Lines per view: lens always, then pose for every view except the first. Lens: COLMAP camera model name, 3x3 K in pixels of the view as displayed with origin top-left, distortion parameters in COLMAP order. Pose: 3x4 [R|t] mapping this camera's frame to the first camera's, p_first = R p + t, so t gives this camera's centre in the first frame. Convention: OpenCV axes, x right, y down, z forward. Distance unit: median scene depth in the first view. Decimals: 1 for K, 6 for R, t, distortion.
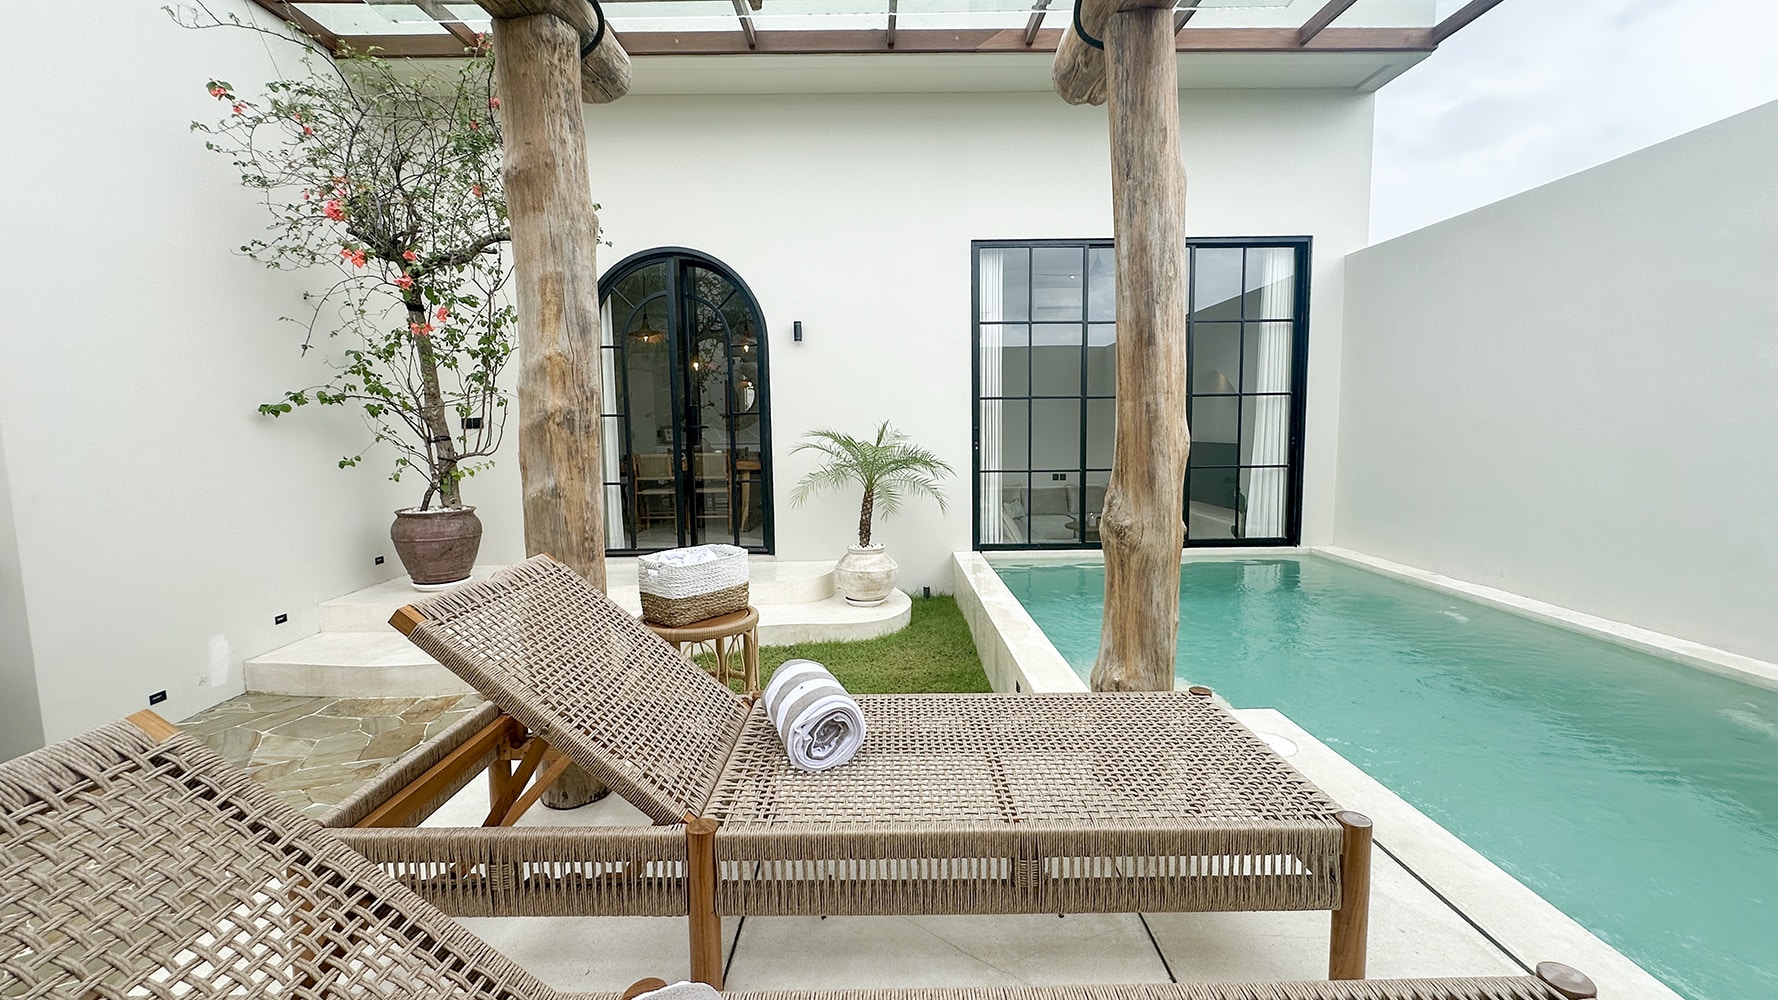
lens RADIAL K [[729.9, 0, 883.0], [0, 729.9, 497.6], [0, 0, 1]] dist [0.002528, 0.000291]
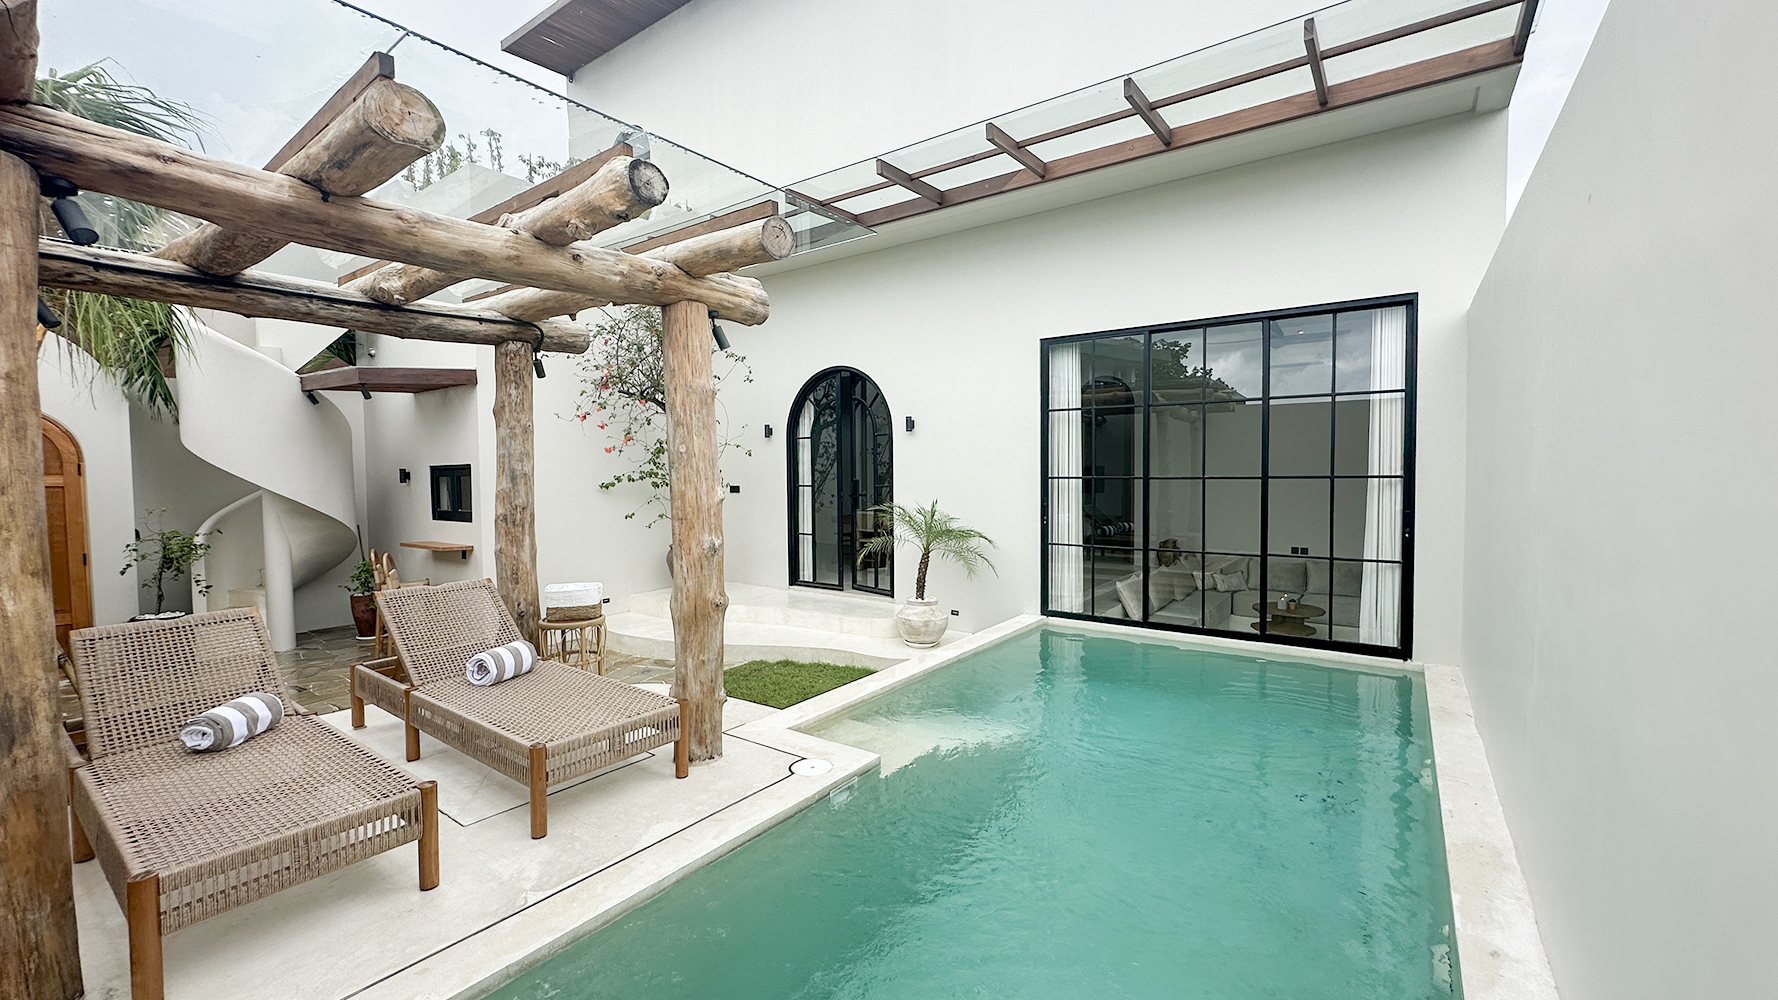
lens RADIAL K [[713.4, 0, 884.0], [0, 713.4, 498.6], [0, 0, 1]] dist [-0.000427, -0.000198]
pose [[0.800541, 0.032149, -0.598415, 0.586333], [-0.062356, 0.997608, -0.029824, -0.057181], [0.596025, 0.061190, 0.800631, -0.012305]]
